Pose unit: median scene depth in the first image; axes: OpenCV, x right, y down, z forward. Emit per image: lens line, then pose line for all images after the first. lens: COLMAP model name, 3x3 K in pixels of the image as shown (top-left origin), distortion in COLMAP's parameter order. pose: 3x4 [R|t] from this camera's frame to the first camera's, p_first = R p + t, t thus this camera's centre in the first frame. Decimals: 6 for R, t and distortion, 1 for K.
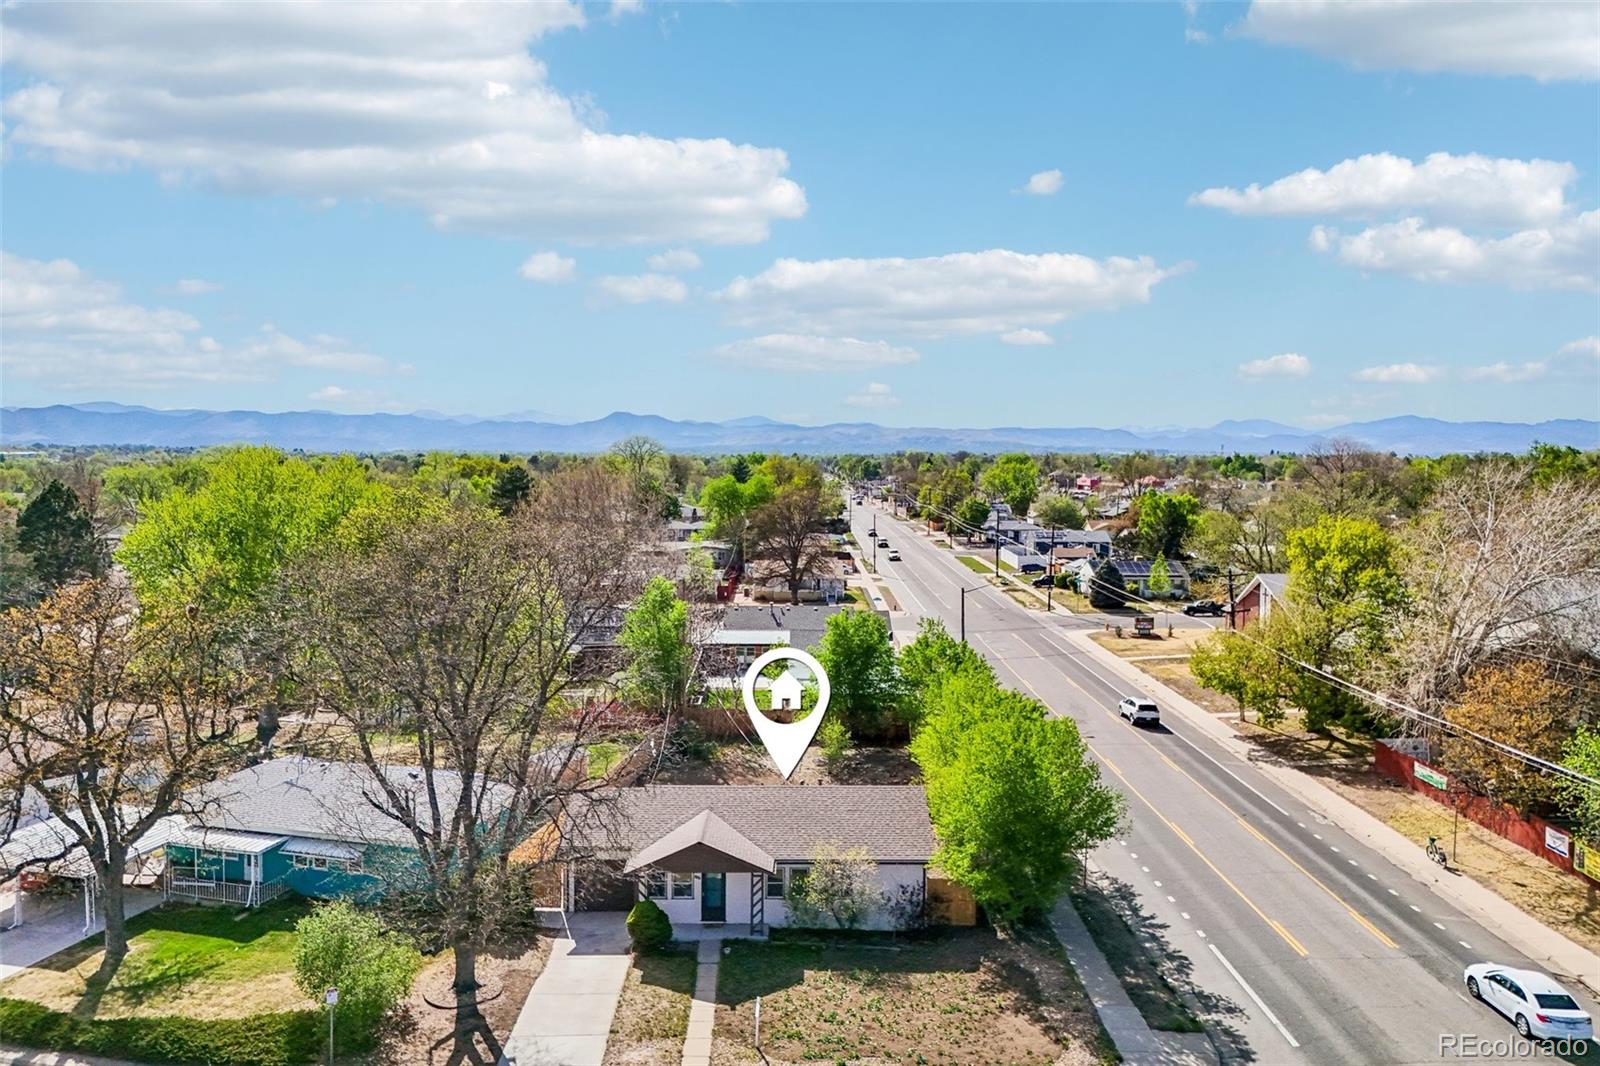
lens RADIAL K [[1182.7, 0, 783.2], [0, 1182.7, 525.5], [0, 0, 1]] dist [0.023969, -0.024638]
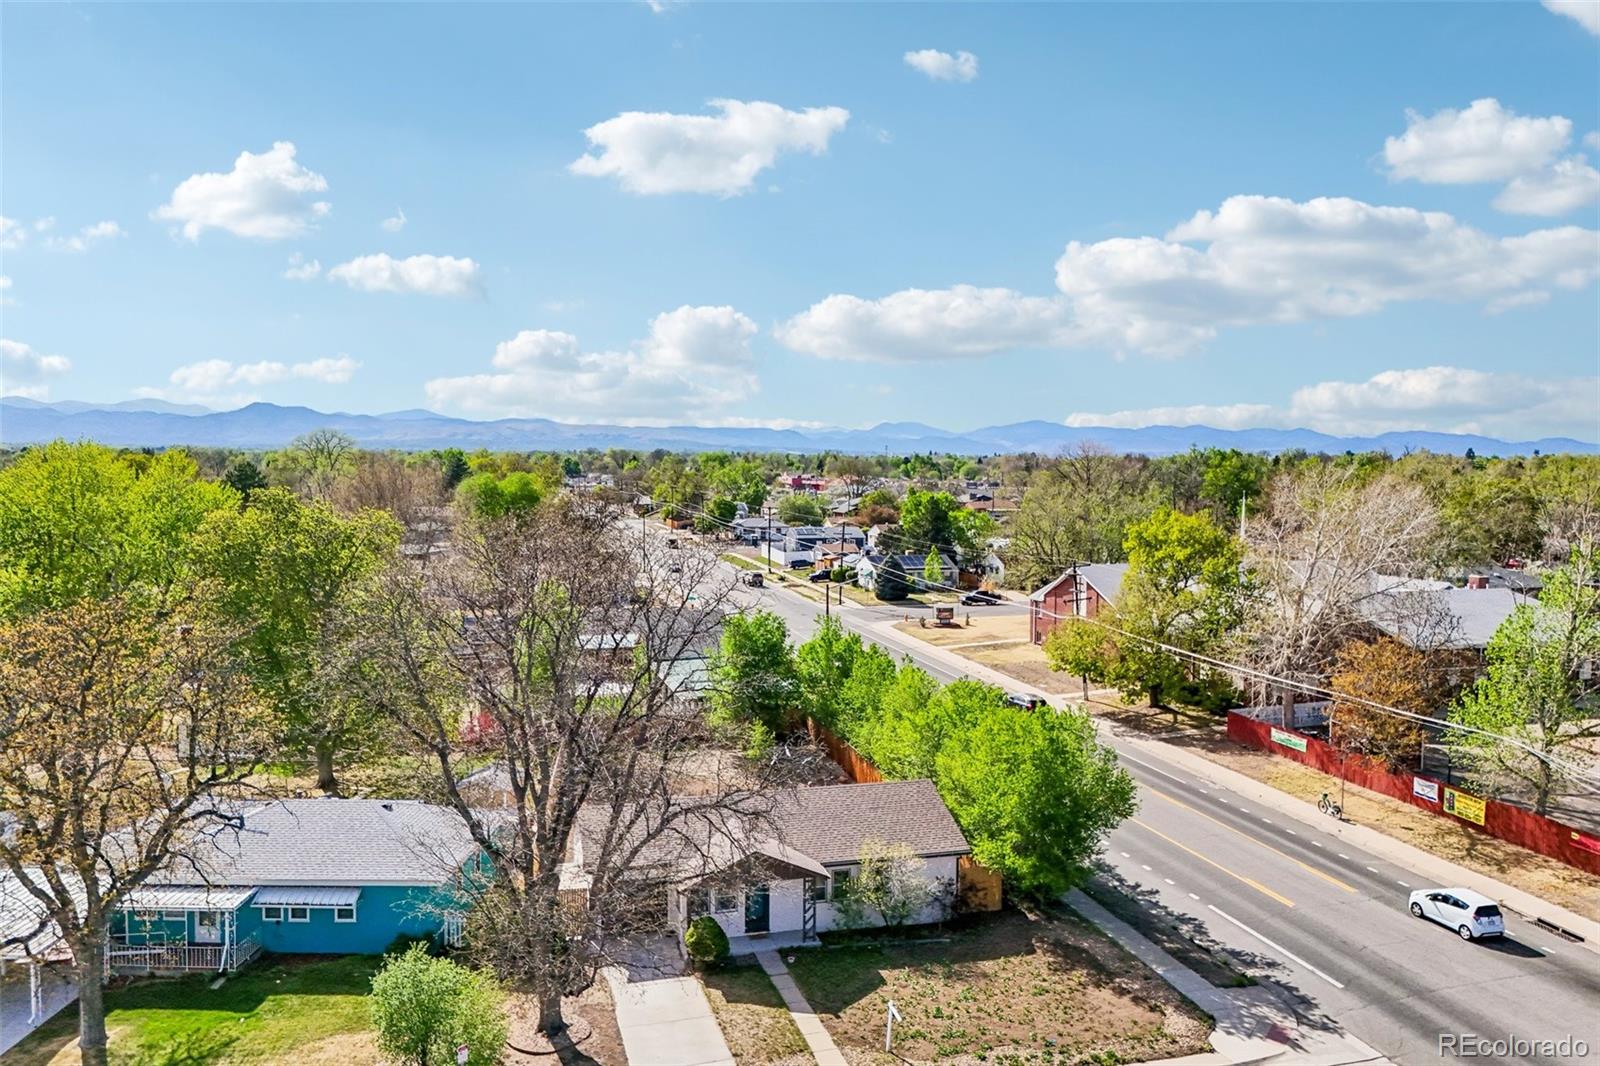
lens RADIAL K [[1182.7, 0, 785.8], [0, 1182.7, 547.2], [0, 0, 1]] dist [0.023969, -0.024638]
pose [[0.961935, -0.015223, 0.272855, -0.287448], [0.009754, 0.999724, 0.021387, -0.001597], [-0.273105, -0.017911, 0.961818, 0.063874]]
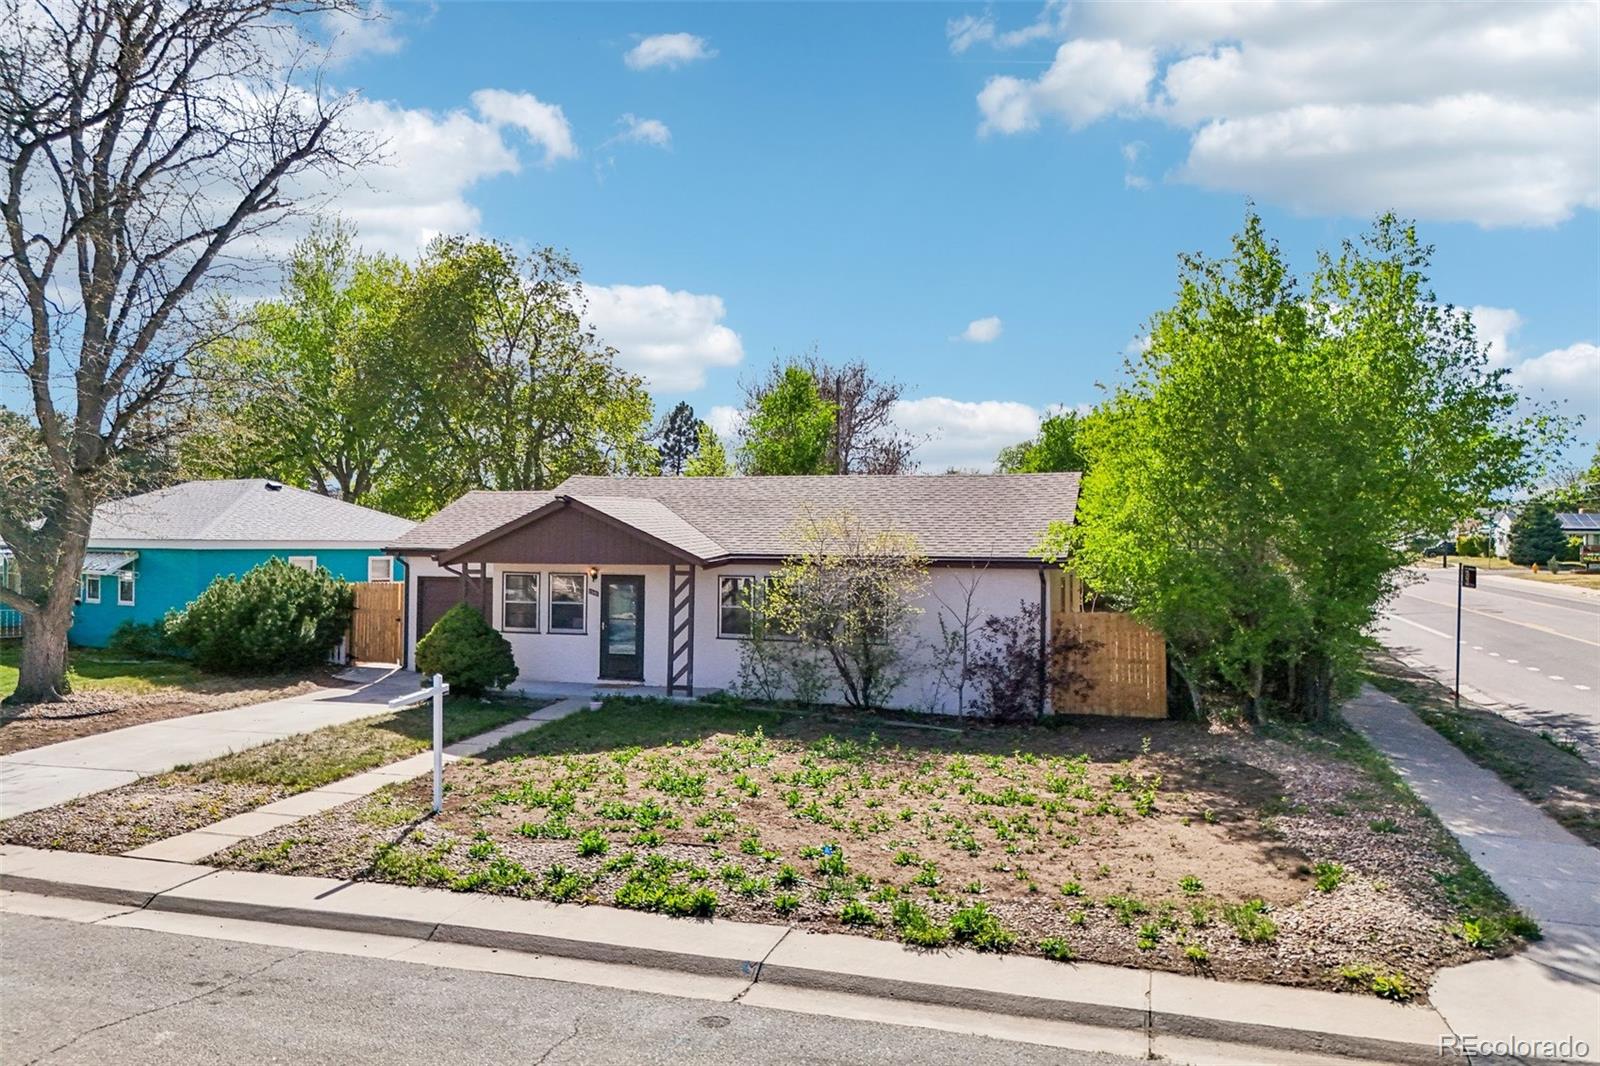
lens RADIAL K [[1182.7, 0, 787.5], [0, 1182.7, 529.6], [0, 0, 1]] dist [0.023969, -0.024638]
pose [[0.955530, 0.005439, -0.294842, 0.153020], [-0.023738, 0.998004, -0.058521, 0.288712], [0.293935, 0.062918, 0.953752, 0.520269]]
